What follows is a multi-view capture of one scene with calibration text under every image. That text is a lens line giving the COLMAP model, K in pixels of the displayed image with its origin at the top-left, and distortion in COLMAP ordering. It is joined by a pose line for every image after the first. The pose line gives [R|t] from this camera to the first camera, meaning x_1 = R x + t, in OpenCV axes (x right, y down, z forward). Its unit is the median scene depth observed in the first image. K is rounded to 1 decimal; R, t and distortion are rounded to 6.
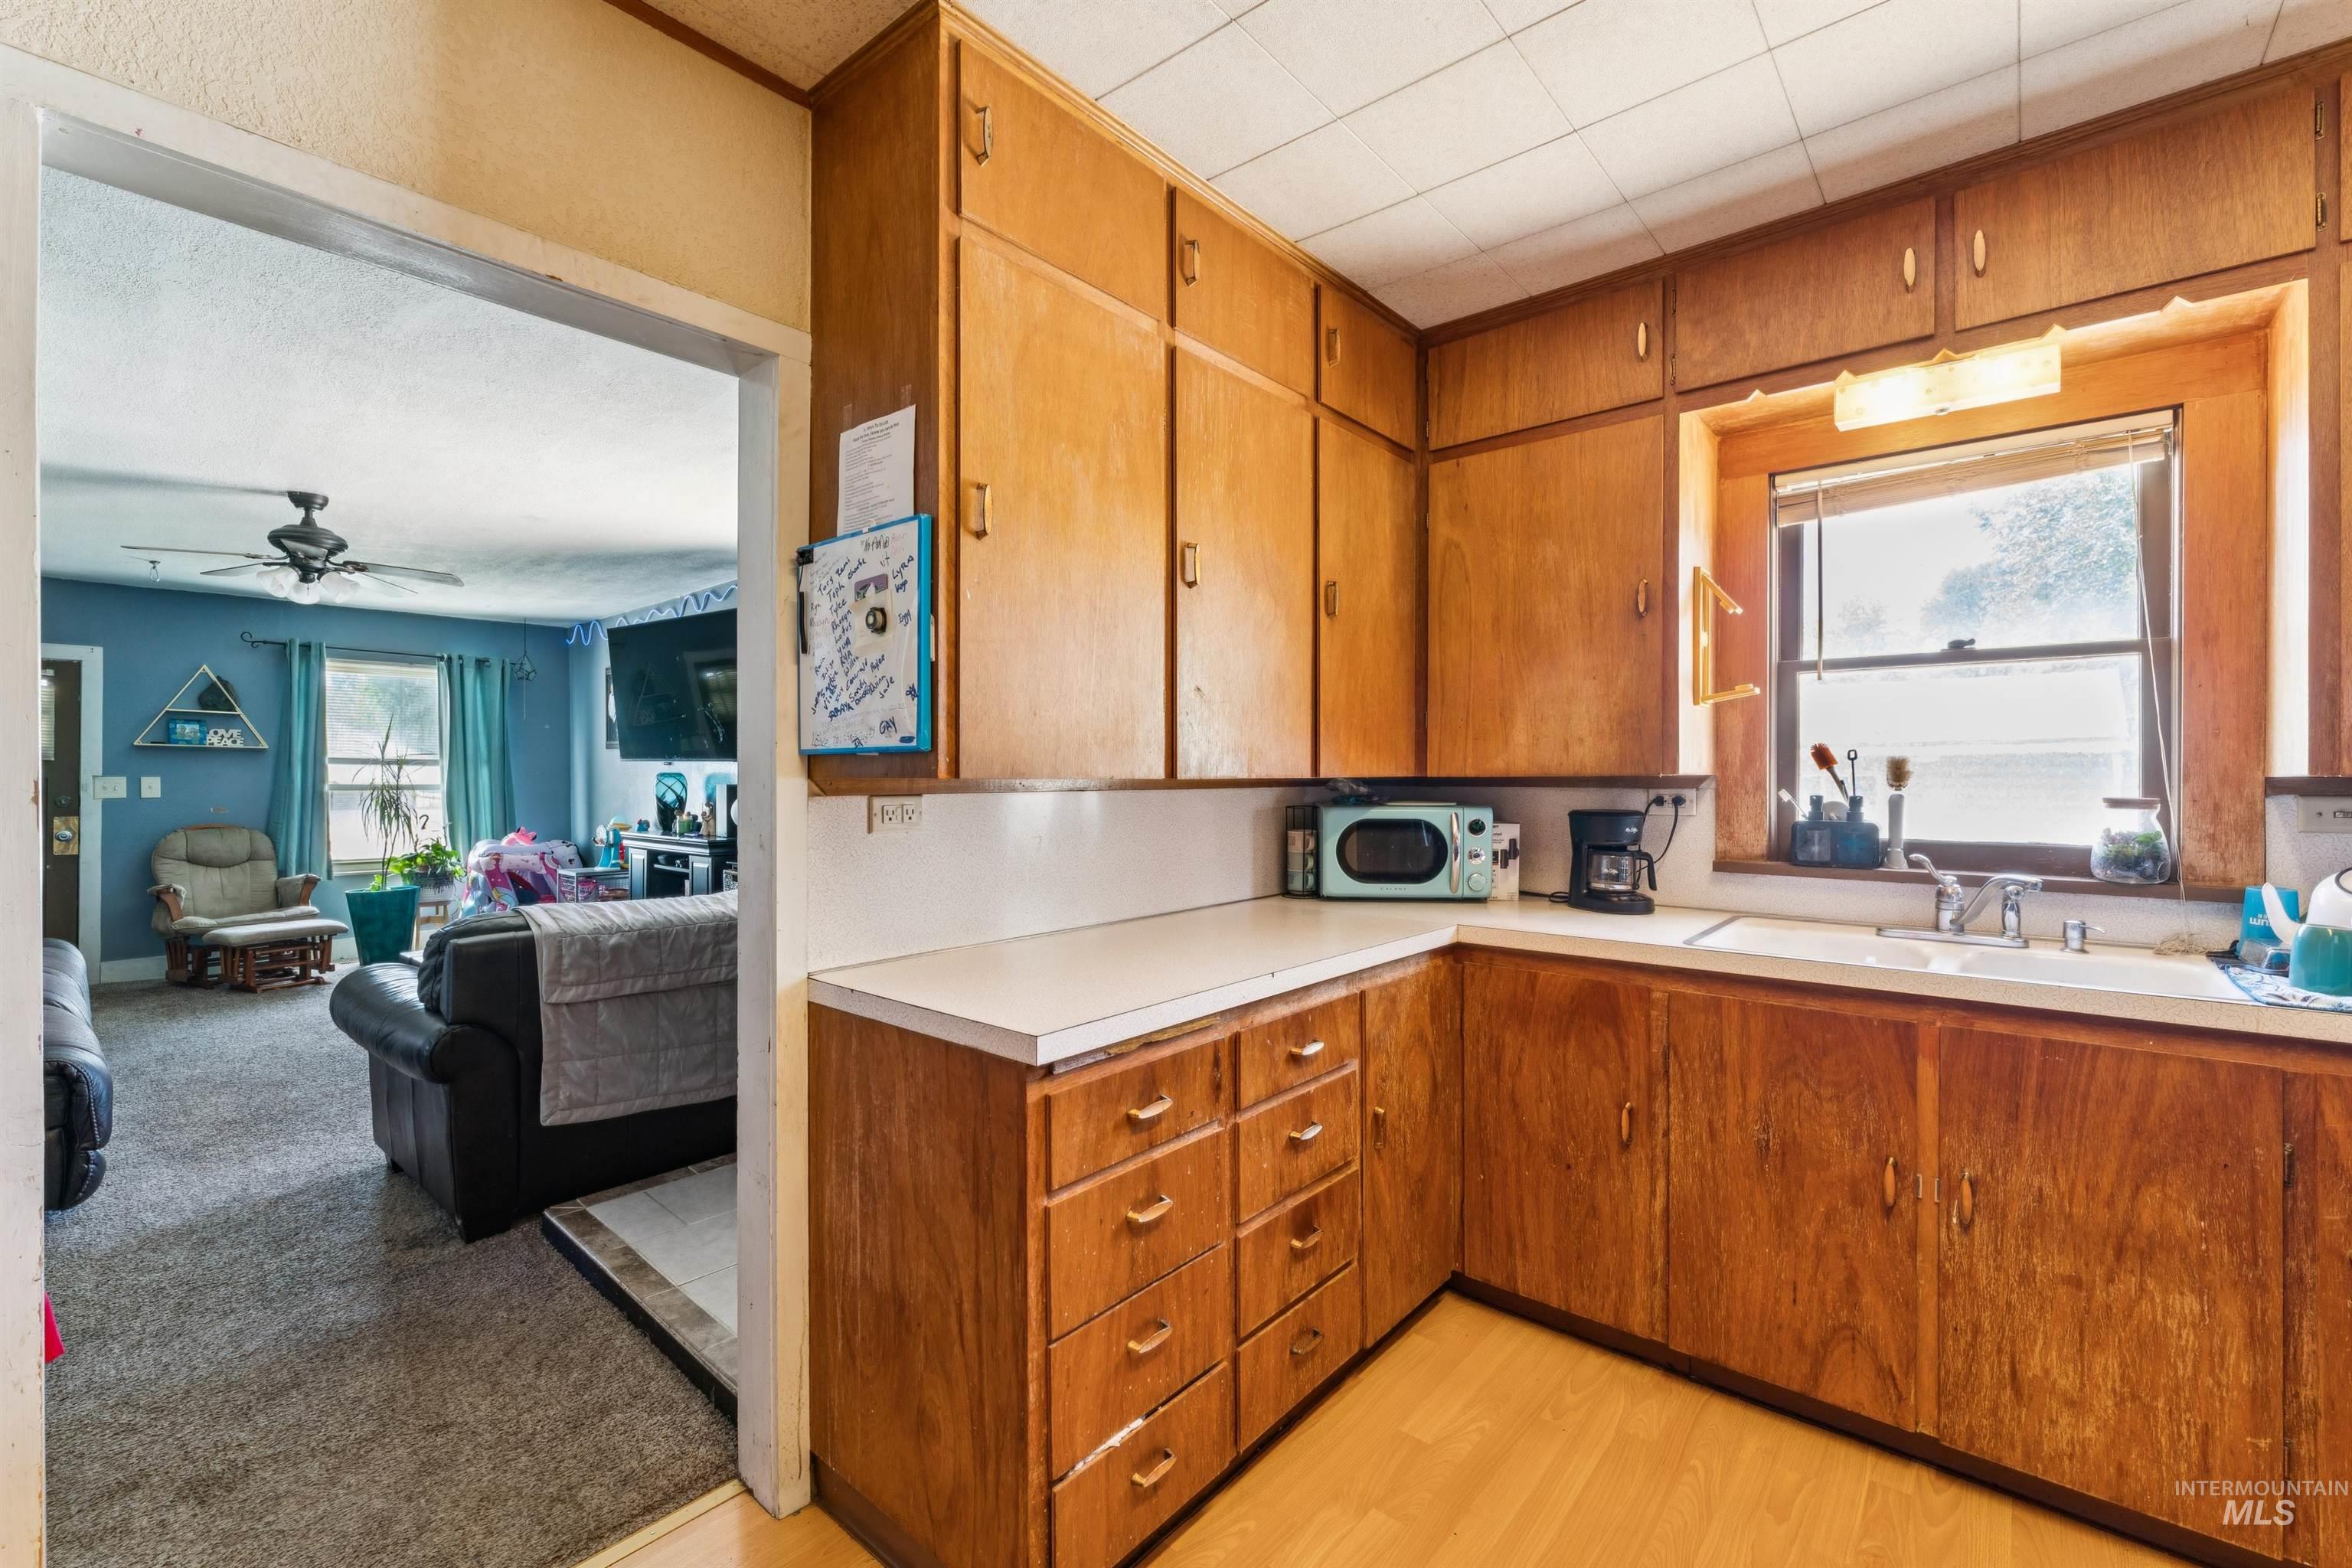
lens RADIAL K [[987.9, 0, 1181.9], [0, 987.9, 777.7], [0, 0, 1]] dist [-0.003174, 0.000743]
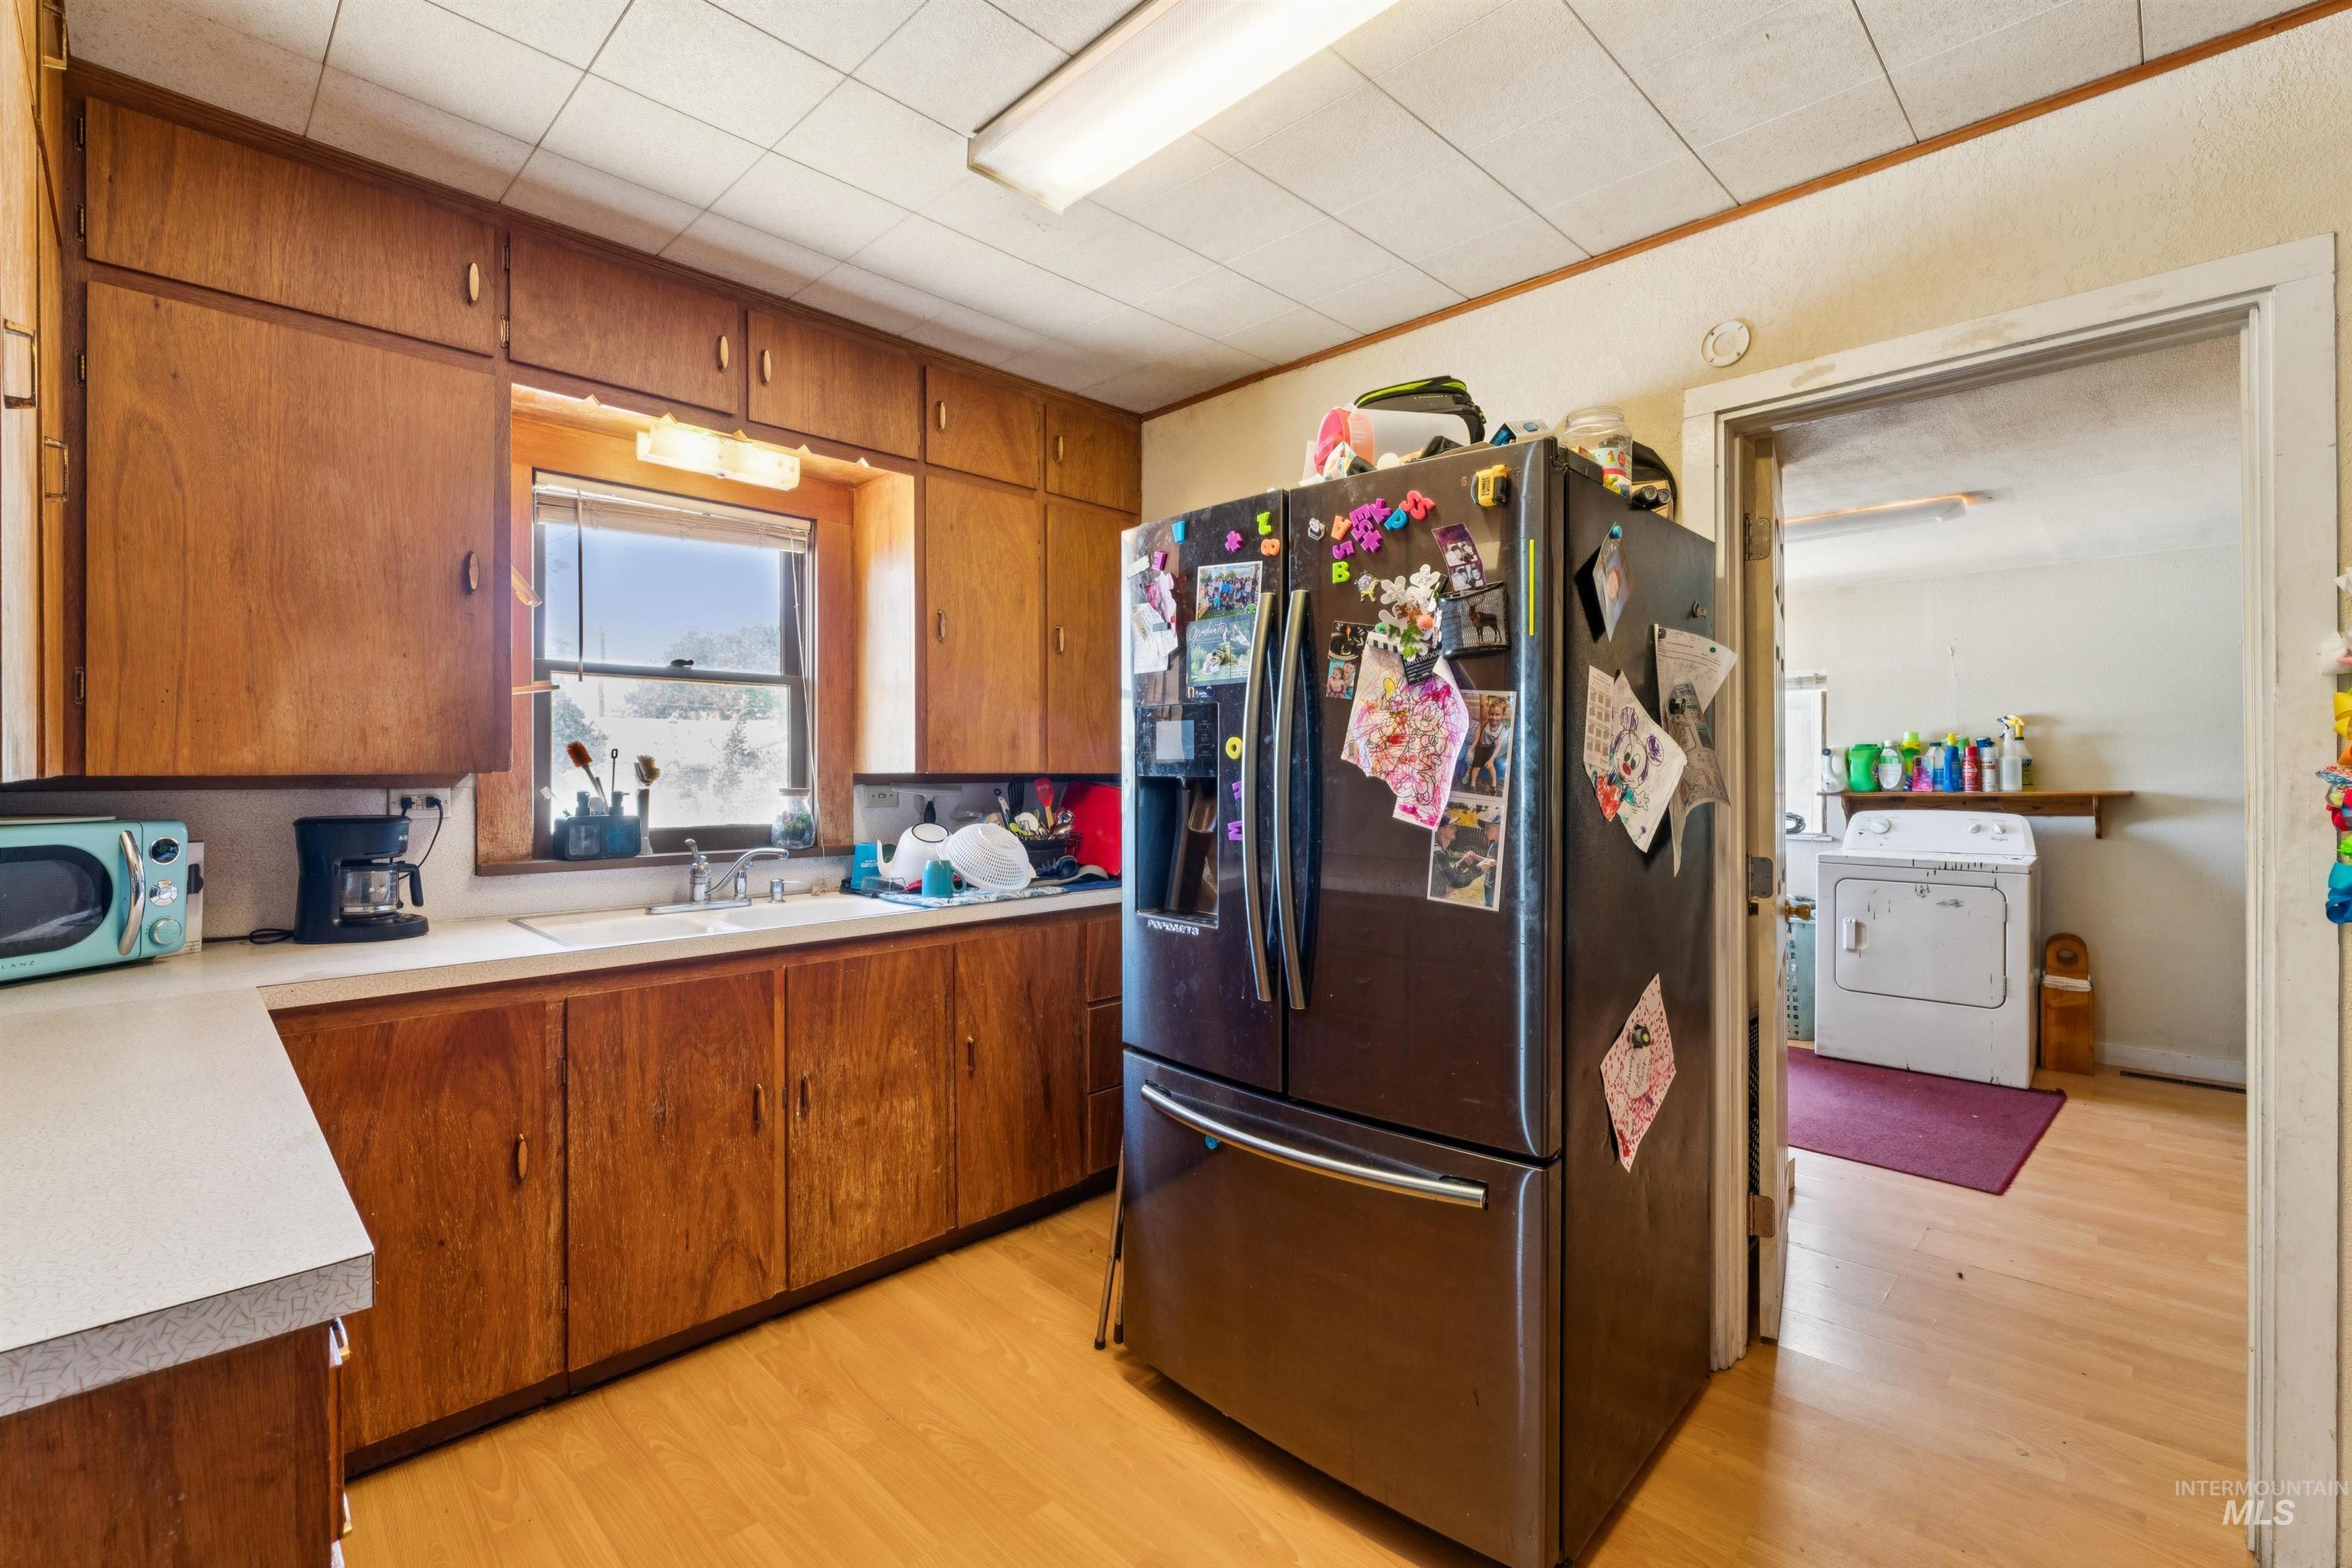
lens RADIAL K [[1023.5, 0, 1176.0], [0, 1023.5, 771.5], [0, 0, 1]] dist [-0.003688, -0.000397]
pose [[0.075393, 0.000173, 0.997154, -0.405911], [0.003831, 0.999993, -0.000463, -0.000817], [-0.997147, 0.003855, 0.075391, 0.306506]]
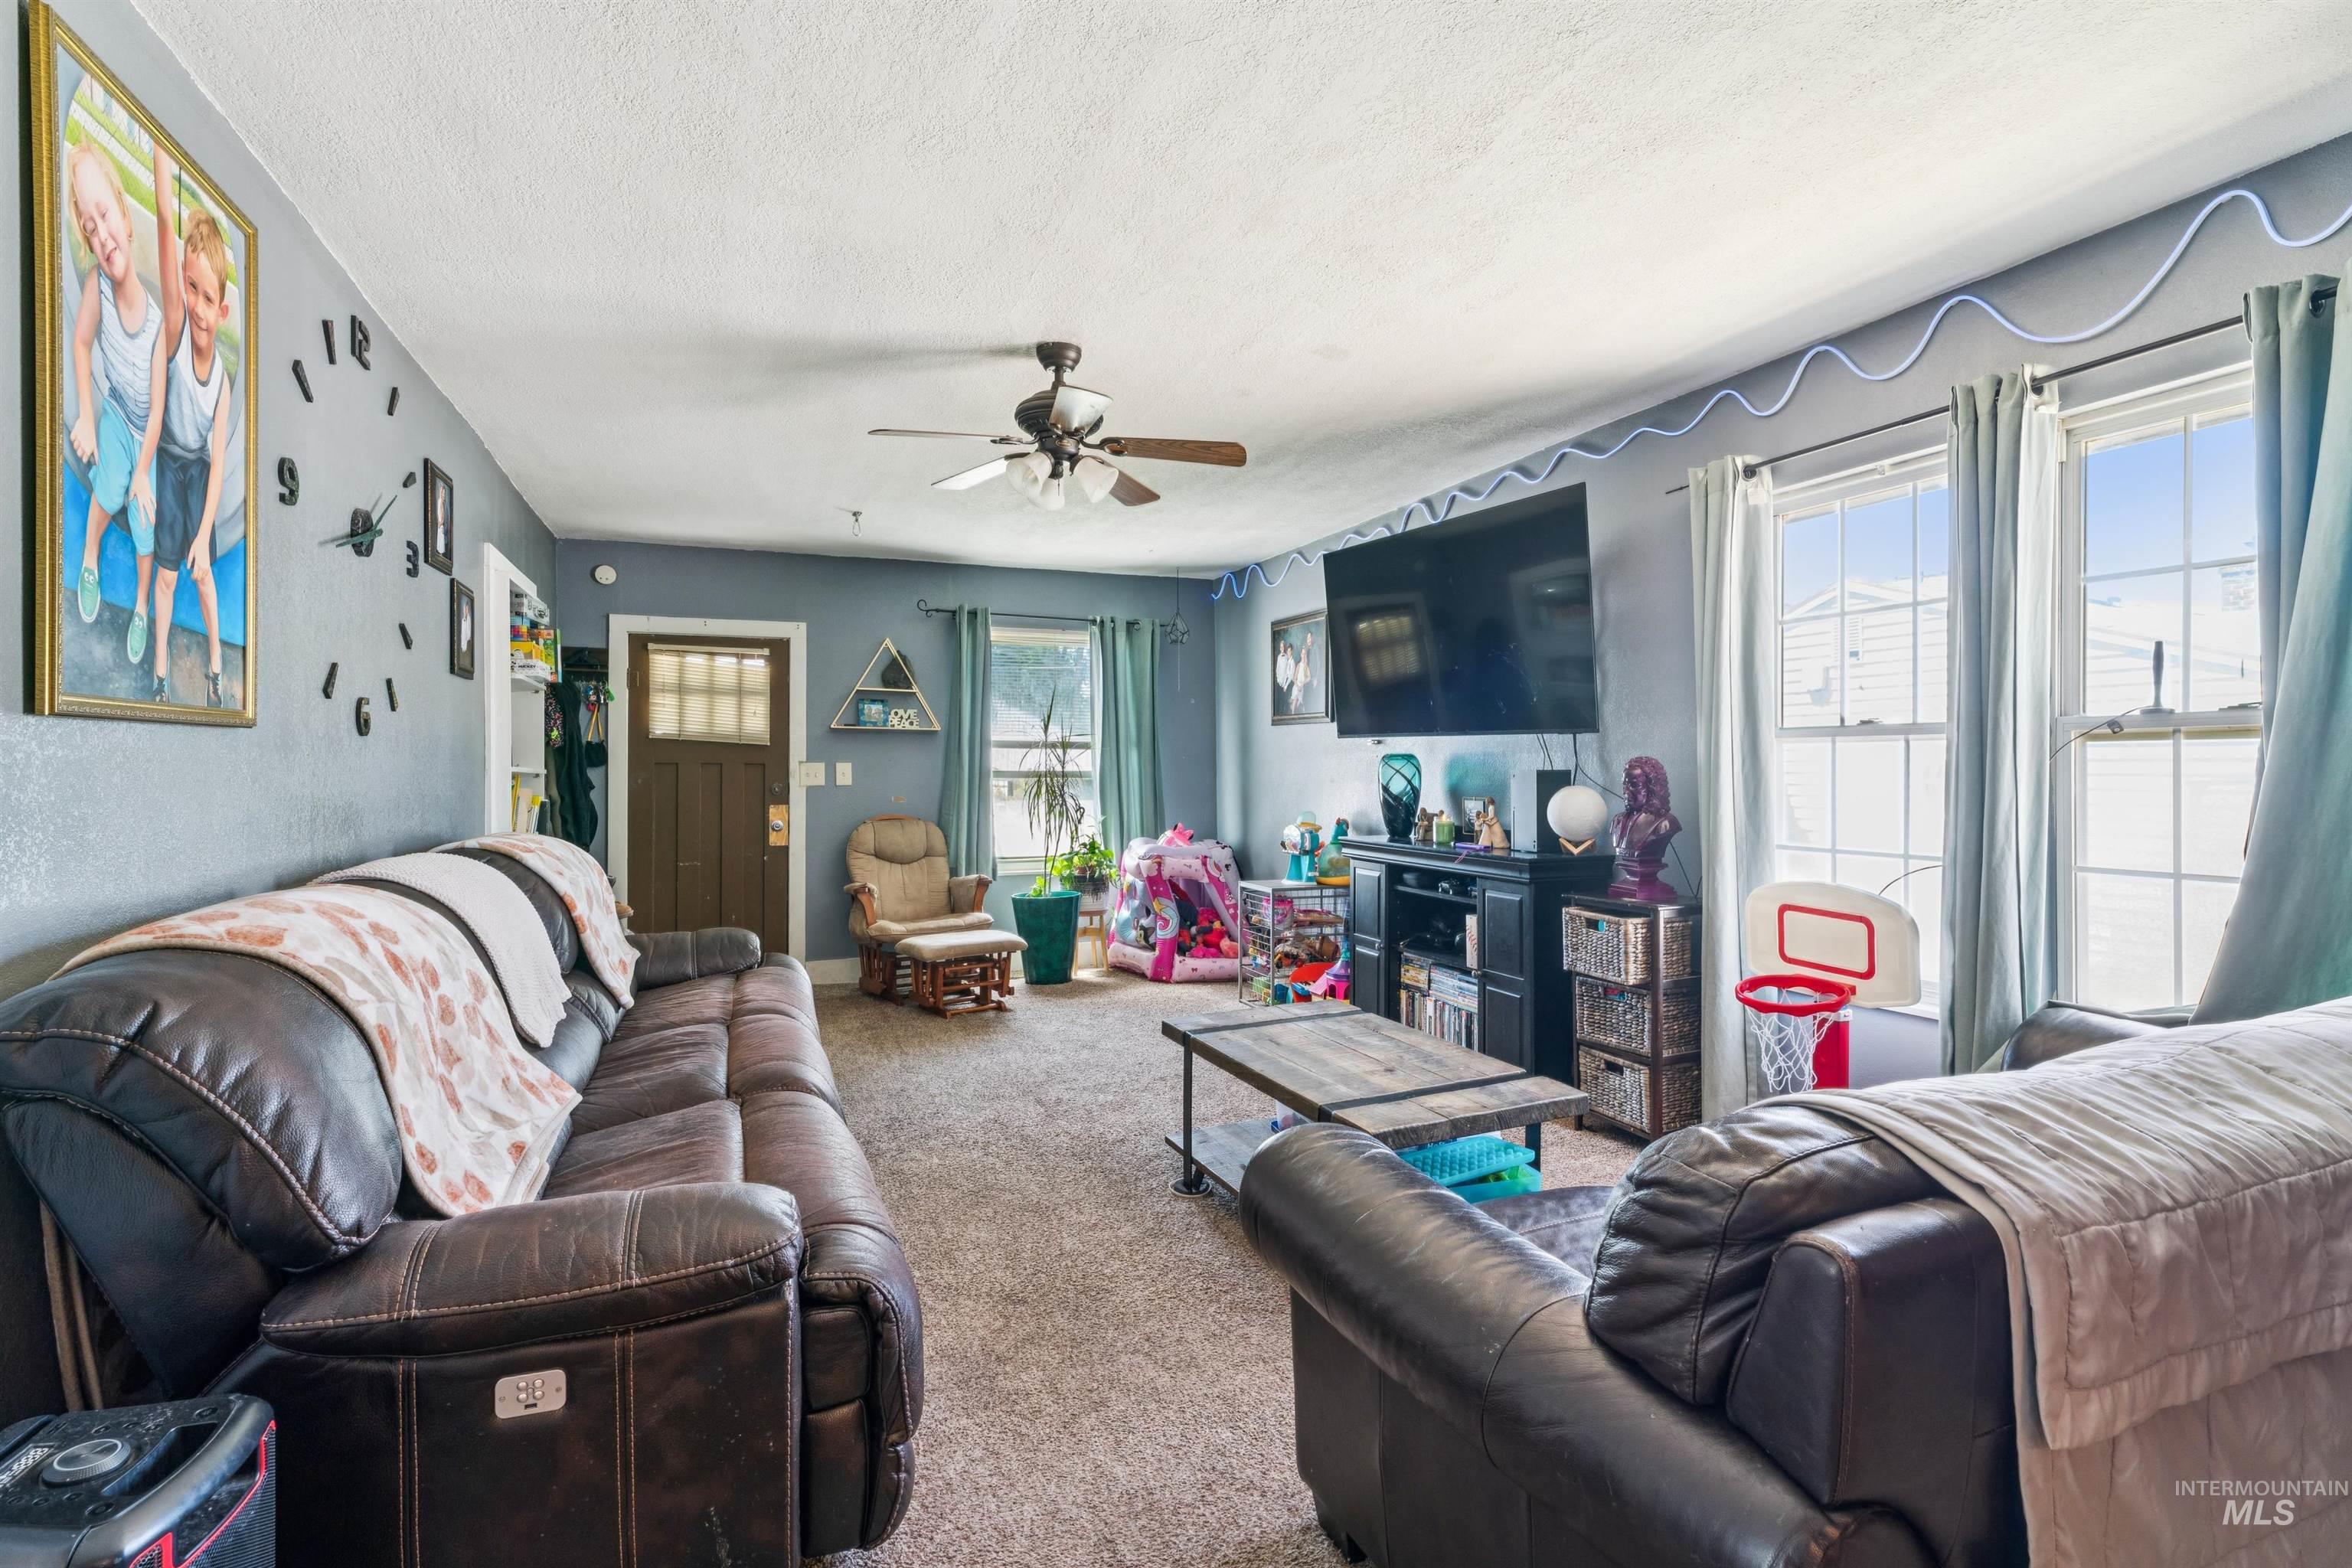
lens RADIAL K [[1080.2, 0, 1181.6], [0, 1080.2, 768.3], [0, 0, 1]] dist [-0.000213, -0.000125]
pose [[0.893922, -0.001211, -0.448222, -0.904364], [0.001885, 0.999998, 0.001057, 0.011844], [0.448219, -0.001790, 0.893922, 0.695872]]
